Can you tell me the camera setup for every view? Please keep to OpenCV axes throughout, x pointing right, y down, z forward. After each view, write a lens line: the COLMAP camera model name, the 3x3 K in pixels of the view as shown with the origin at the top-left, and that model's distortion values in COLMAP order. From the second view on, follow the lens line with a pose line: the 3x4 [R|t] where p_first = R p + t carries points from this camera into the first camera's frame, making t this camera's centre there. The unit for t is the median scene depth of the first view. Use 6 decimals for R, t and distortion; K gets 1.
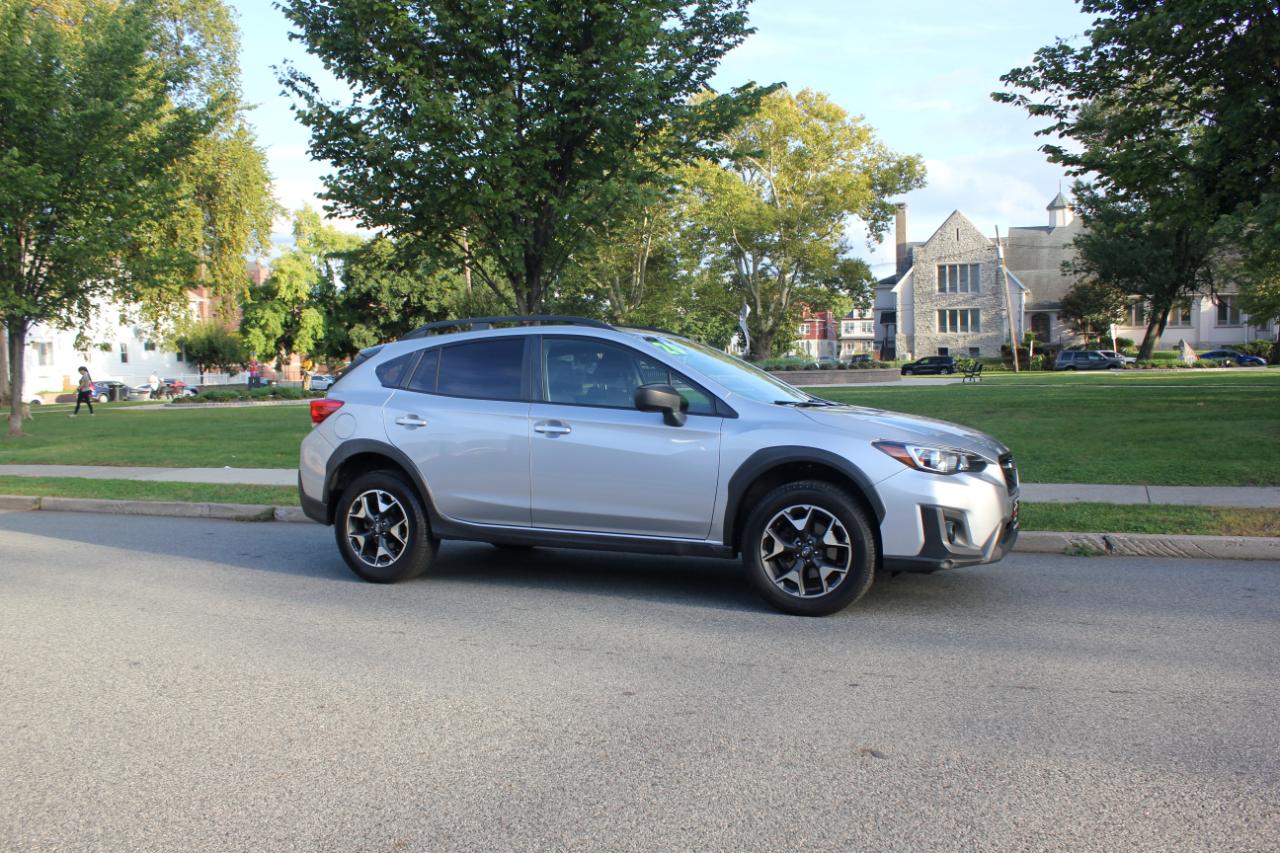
lens RADIAL K [[1132.5, 0, 638.6], [0, 1132.5, 425.7], [0, 0, 1]] dist [-0.135443, 0.008347]
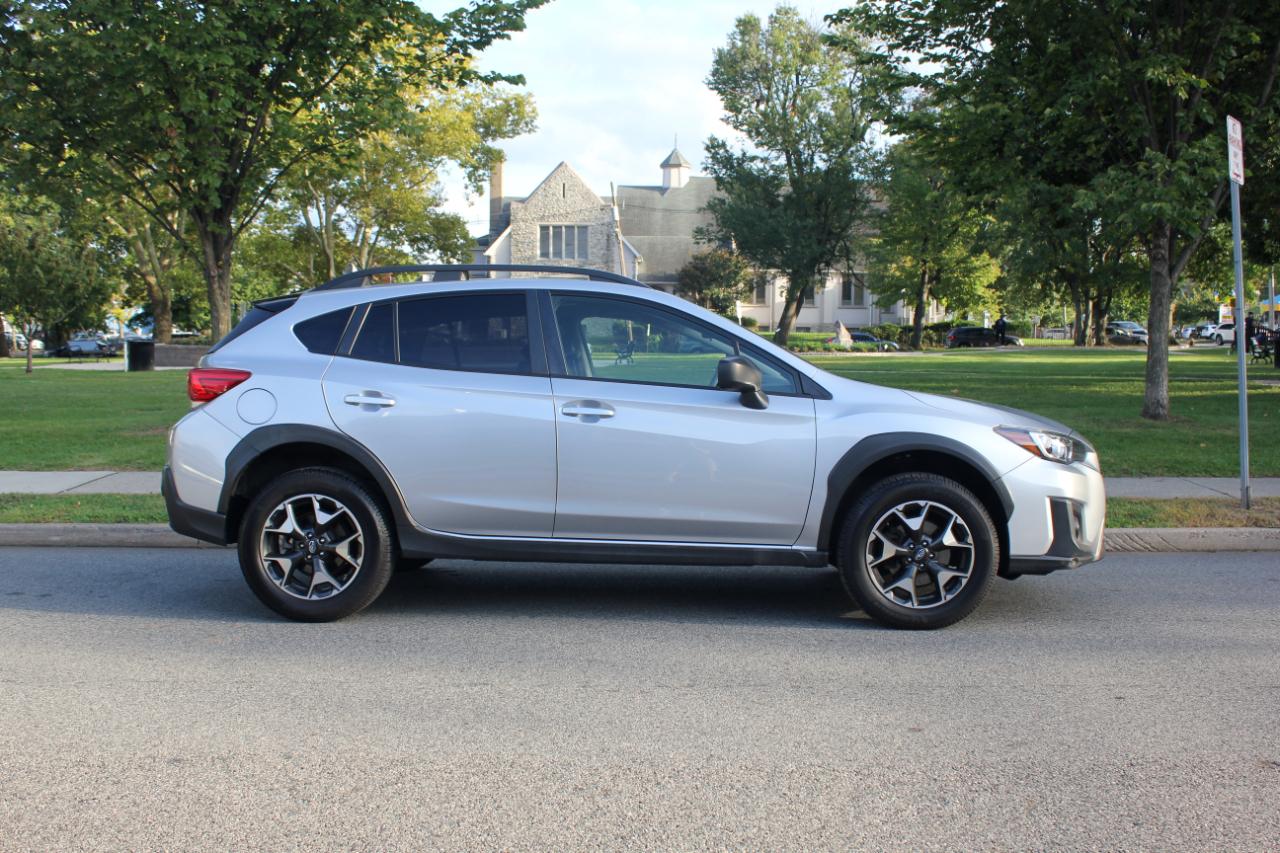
lens RADIAL K [[1370.3, 0, 639.7], [0, 1370.3, 424.8], [0, 0, 1]] dist [-0.166293, 0.265167]
pose [[0.921422, 0.001366, 0.388561, -0.070048], [-0.003889, 0.999976, 0.005706, 0.001143], [-0.388544, -0.006769, 0.921405, 0.019852]]
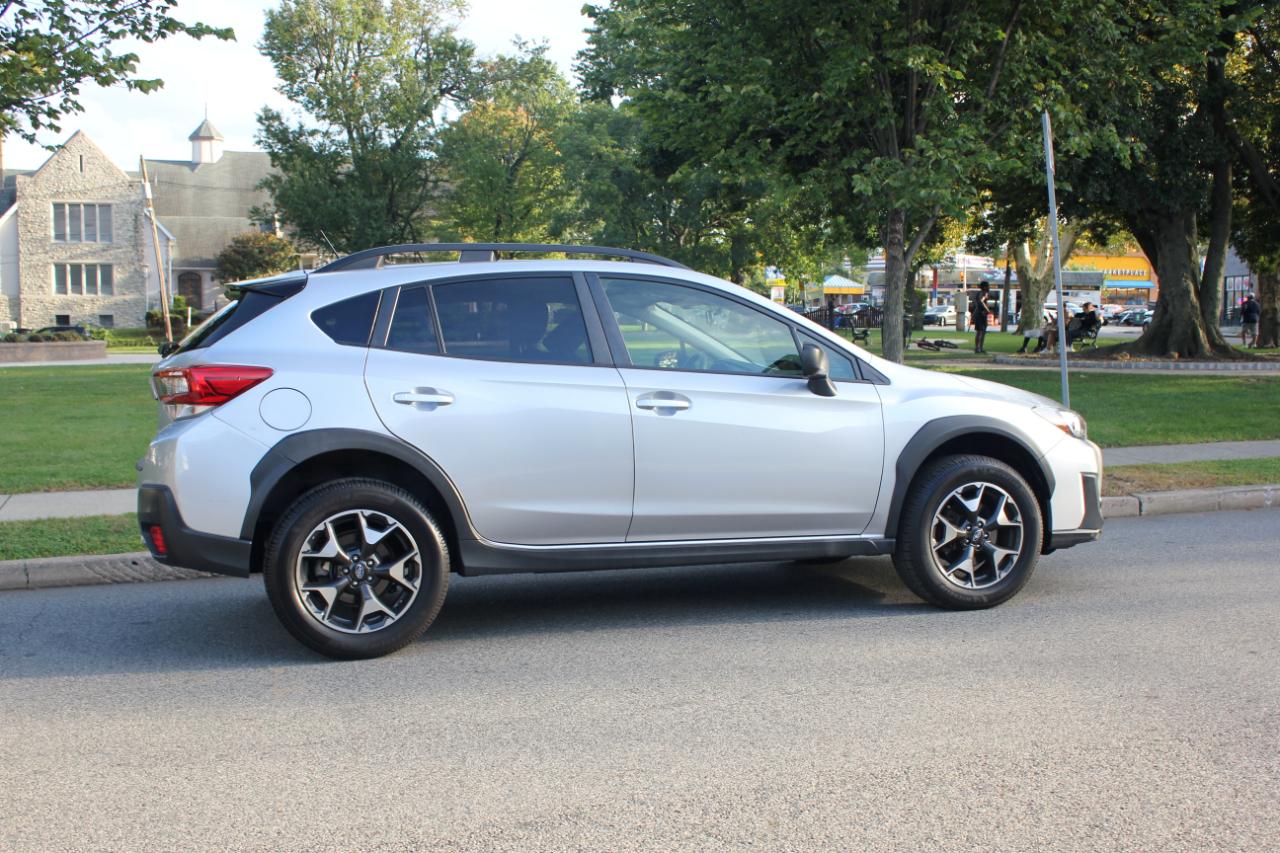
lens RADIAL K [[1454.2, 0, 641.3], [0, 1454.2, 431.4], [0, 0, 1]] dist [-0.139946, 0.212694]
pose [[0.717777, -0.032656, 0.695507, -0.125184], [0.027392, 0.999451, 0.018658, 0.000533], [-0.695734, 0.005660, 0.718277, 0.058336]]
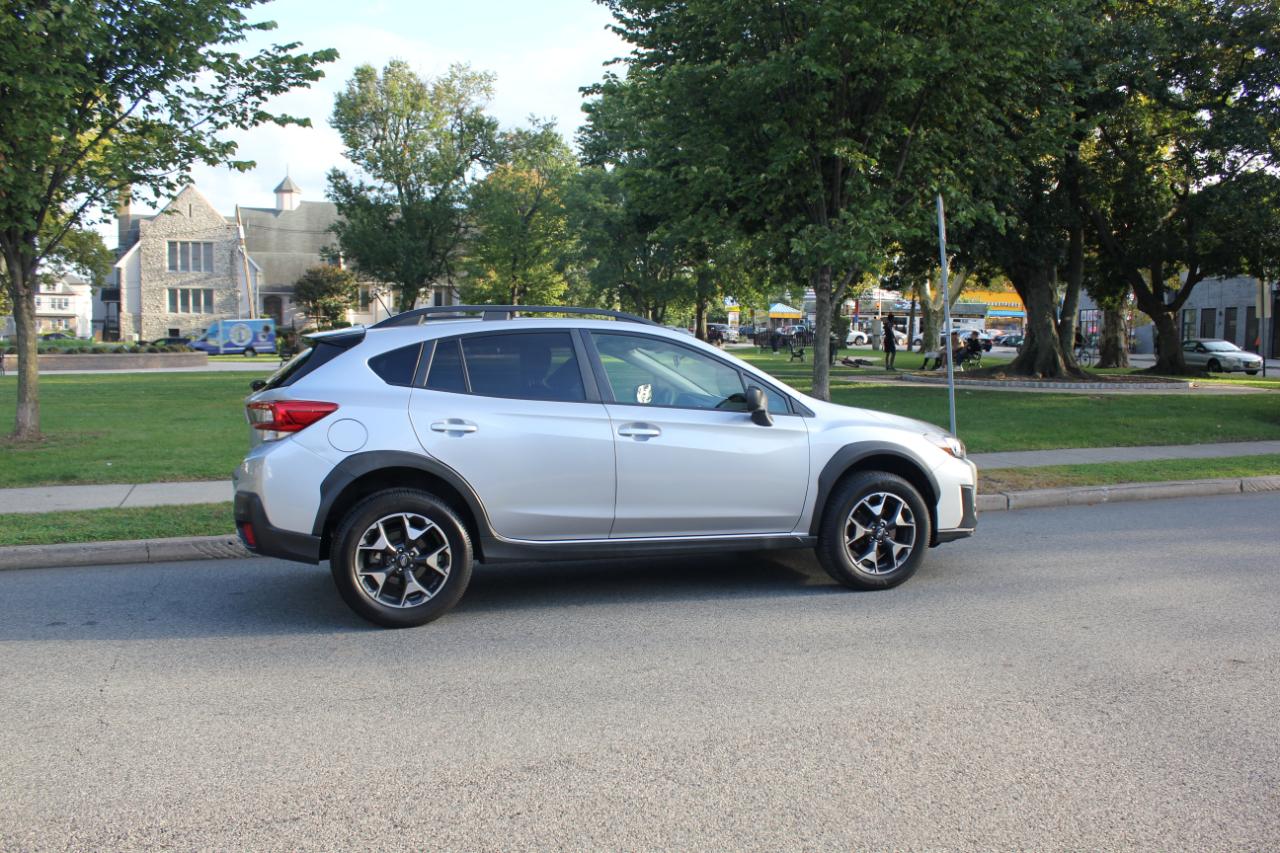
lens RADIAL K [[1145.7, 0, 642.0], [0, 1145.7, 423.2], [0, 0, 1]] dist [-0.186836, 0.203500]
pose [[0.708252, -0.026817, 0.705450, -0.126811], [0.016069, 0.999632, 0.021868, -0.004219], [-0.705777, -0.004152, 0.708422, 0.055746]]
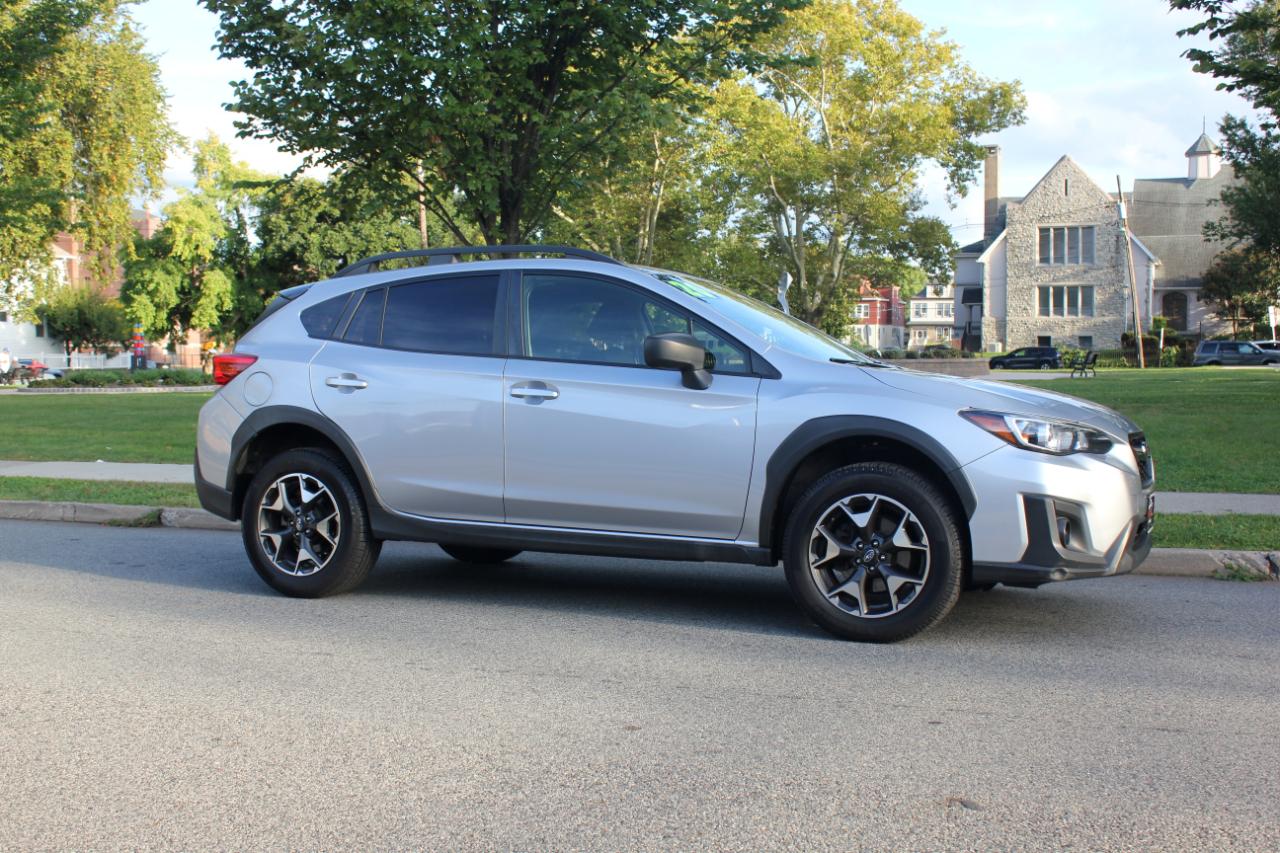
lens RADIAL K [[1476.5, 0, 640.3], [0, 1476.5, 423.8], [0, 0, 1]] dist [-0.080306, 0.007708]
pose [[0.999869, 0.016107, -0.001493, -0.000616], [-0.016122, 0.999813, -0.010663, 0.005657], [0.001321, 0.010686, 0.999942, 0.002692]]
